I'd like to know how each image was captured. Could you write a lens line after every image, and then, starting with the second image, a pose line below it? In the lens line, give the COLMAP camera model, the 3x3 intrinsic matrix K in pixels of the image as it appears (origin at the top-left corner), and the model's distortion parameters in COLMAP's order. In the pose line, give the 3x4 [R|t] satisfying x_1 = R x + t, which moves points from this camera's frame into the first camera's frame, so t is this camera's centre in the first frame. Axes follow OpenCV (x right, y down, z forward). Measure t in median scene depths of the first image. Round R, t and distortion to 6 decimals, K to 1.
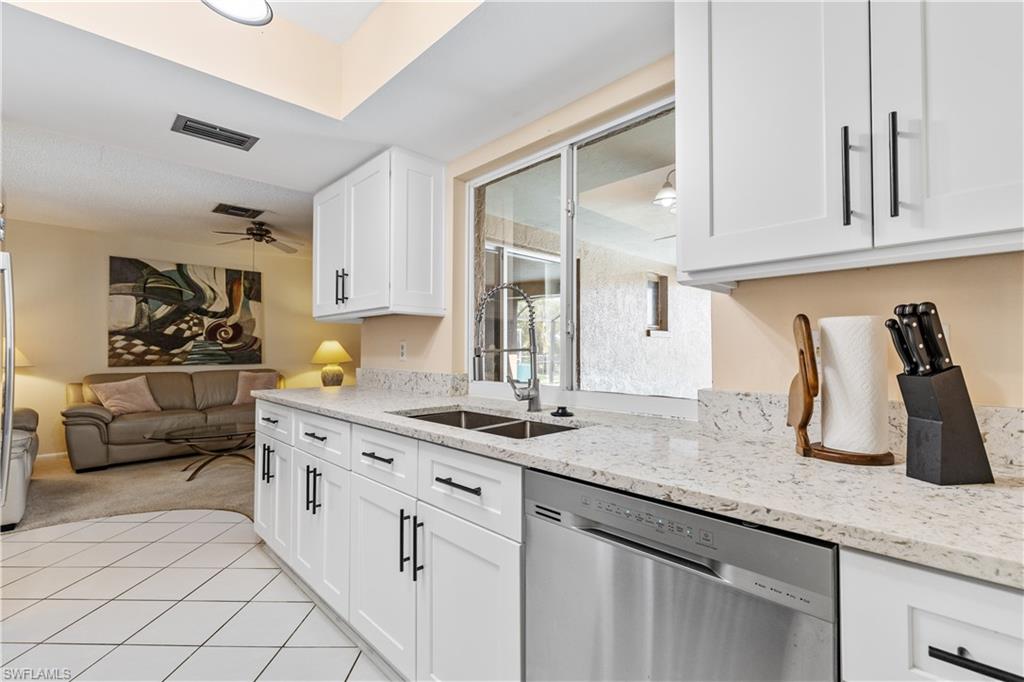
lens RADIAL K [[460.4, 0, 515.4], [0, 460.4, 340.2], [0, 0, 1]] dist [0.004305, -0.000278]
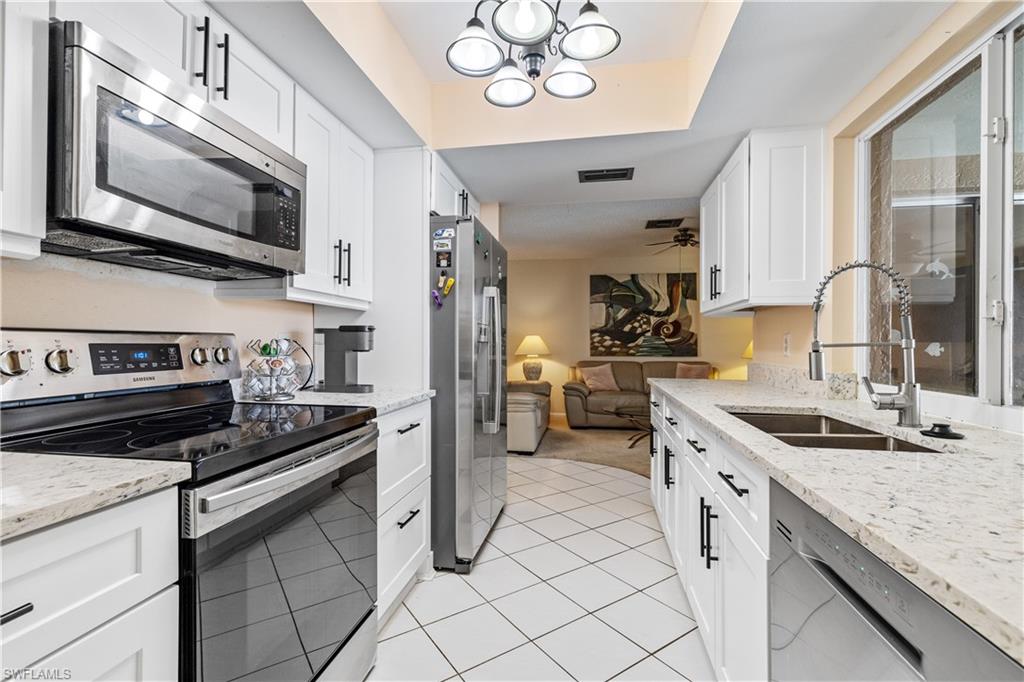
lens RADIAL K [[460.4, 0, 508.8], [0, 460.4, 341.1], [0, 0, 1]] dist [0.004305, -0.000278]
pose [[0.574387, -0.002809, -0.818579, 0.099152], [0.014451, 0.999873, 0.006708, 0.000557], [0.818456, -0.015682, 0.574355, 0.014818]]
